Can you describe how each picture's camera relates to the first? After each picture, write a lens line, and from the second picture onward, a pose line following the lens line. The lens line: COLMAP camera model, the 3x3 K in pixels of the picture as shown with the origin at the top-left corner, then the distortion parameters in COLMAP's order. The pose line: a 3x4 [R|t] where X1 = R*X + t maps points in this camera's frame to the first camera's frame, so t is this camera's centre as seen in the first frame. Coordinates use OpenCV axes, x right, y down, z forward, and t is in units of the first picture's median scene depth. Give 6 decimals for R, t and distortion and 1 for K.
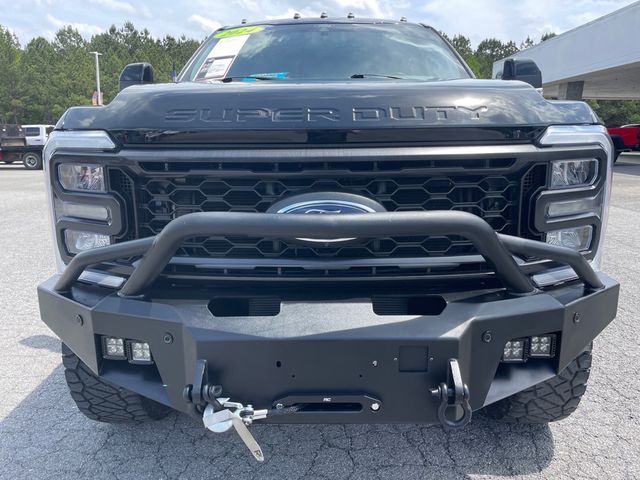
lens RADIAL K [[489.8, 0, 321.6], [0, 489.8, 235.4], [0, 0, 1]] dist [0.073691, -0.084142]
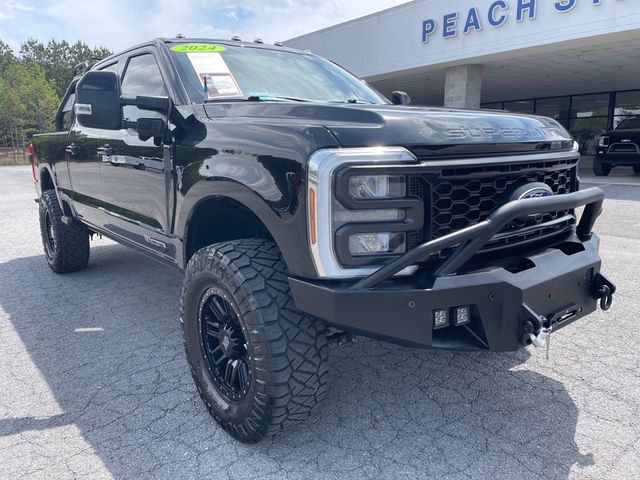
lens RADIAL K [[489.8, 0, 321.9], [0, 489.8, 240.8], [0, 0, 1]] dist [0.073691, -0.084142]
pose [[0.740803, -0.124011, 0.660176, -1.387305], [0.138289, 0.989914, 0.030773, -0.045503], [-0.657333, 0.068498, 0.750480, 0.241118]]
